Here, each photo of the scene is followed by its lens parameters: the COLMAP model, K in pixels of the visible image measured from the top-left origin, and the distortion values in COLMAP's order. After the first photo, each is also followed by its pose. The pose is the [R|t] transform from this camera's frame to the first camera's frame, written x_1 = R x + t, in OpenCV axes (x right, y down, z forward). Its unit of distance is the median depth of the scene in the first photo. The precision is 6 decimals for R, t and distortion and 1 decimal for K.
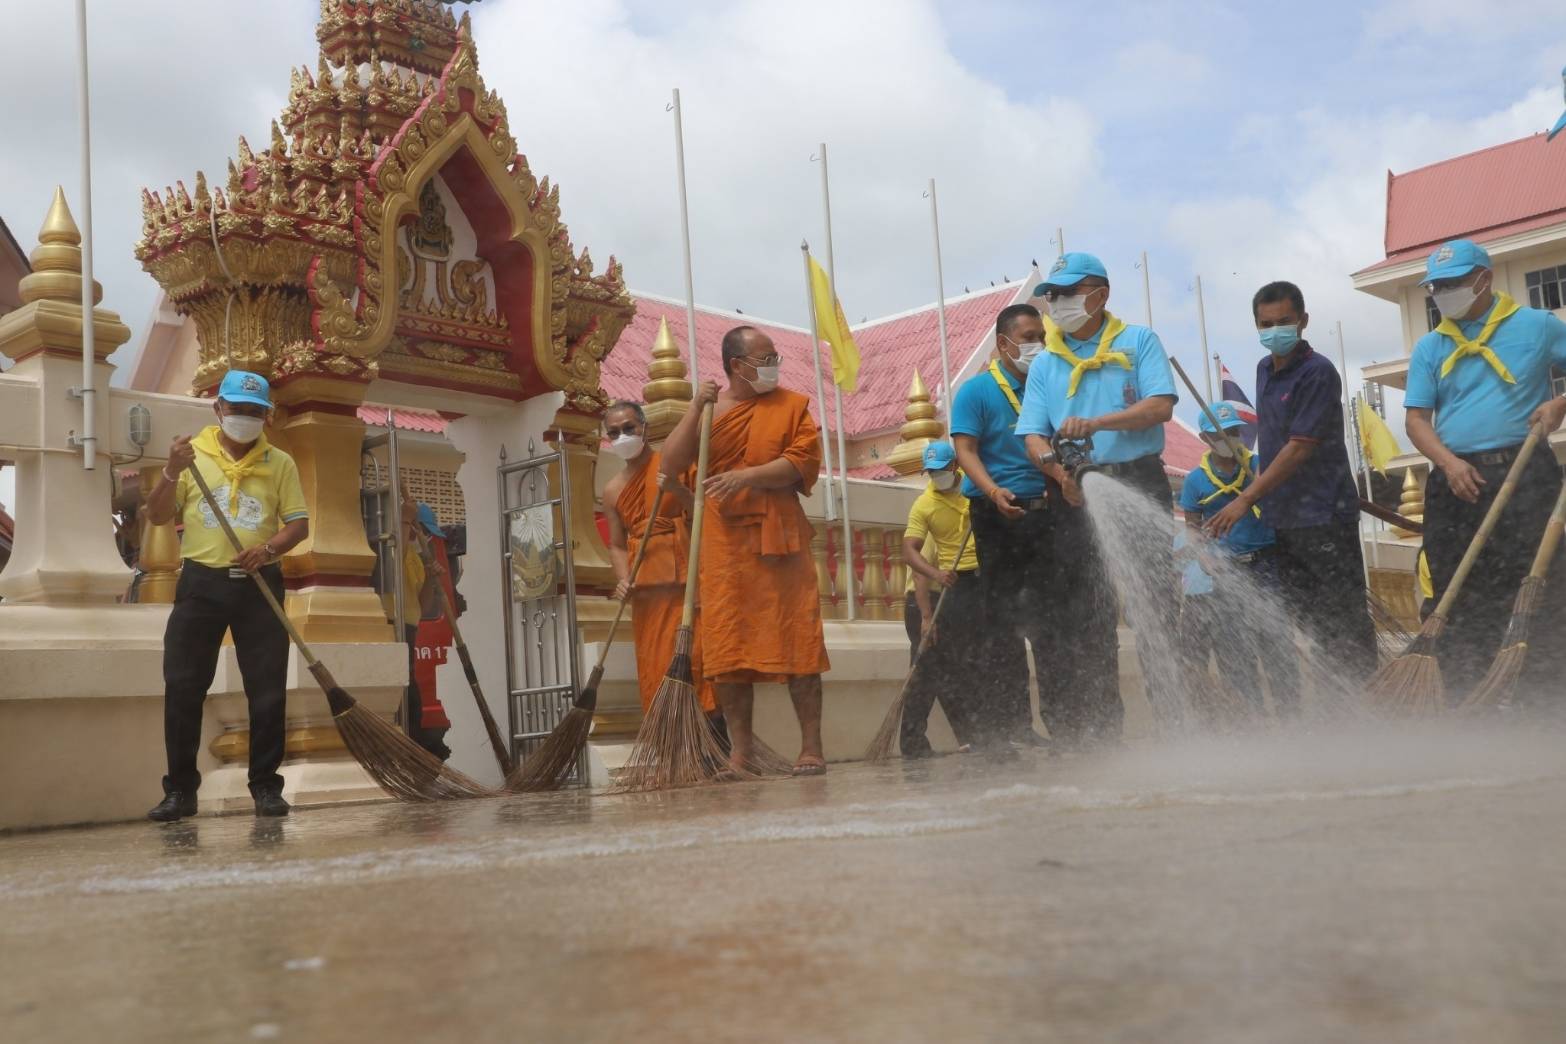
lens RADIAL K [[1646.2, 0, 785.7], [0, 1646.2, 499.4], [0, 0, 1]] dist [0.109746, 0.044251]
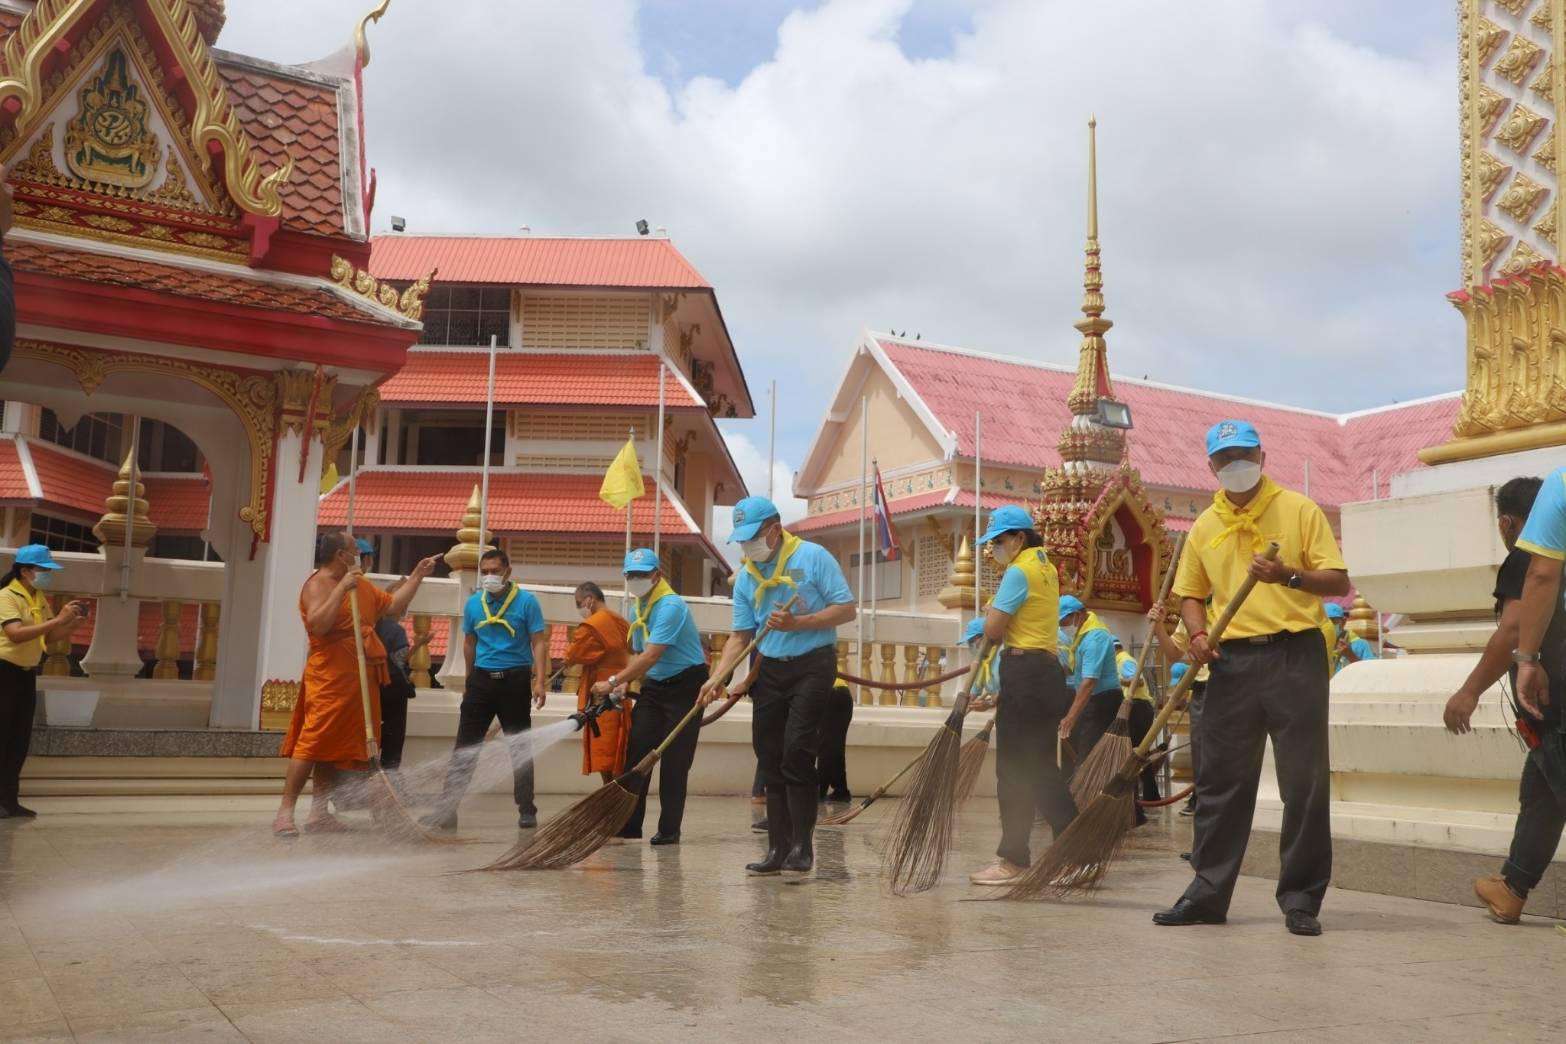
lens RADIAL K [[1646.2, 0, 785.7], [0, 1646.2, 499.4], [0, 0, 1]] dist [0.109746, 0.044251]
pose [[0.952920, 0.041642, -0.300348, 0.035506], [-0.036344, 0.999070, 0.023208, -0.249084], [0.301035, -0.011200, 0.953547, -1.197869]]
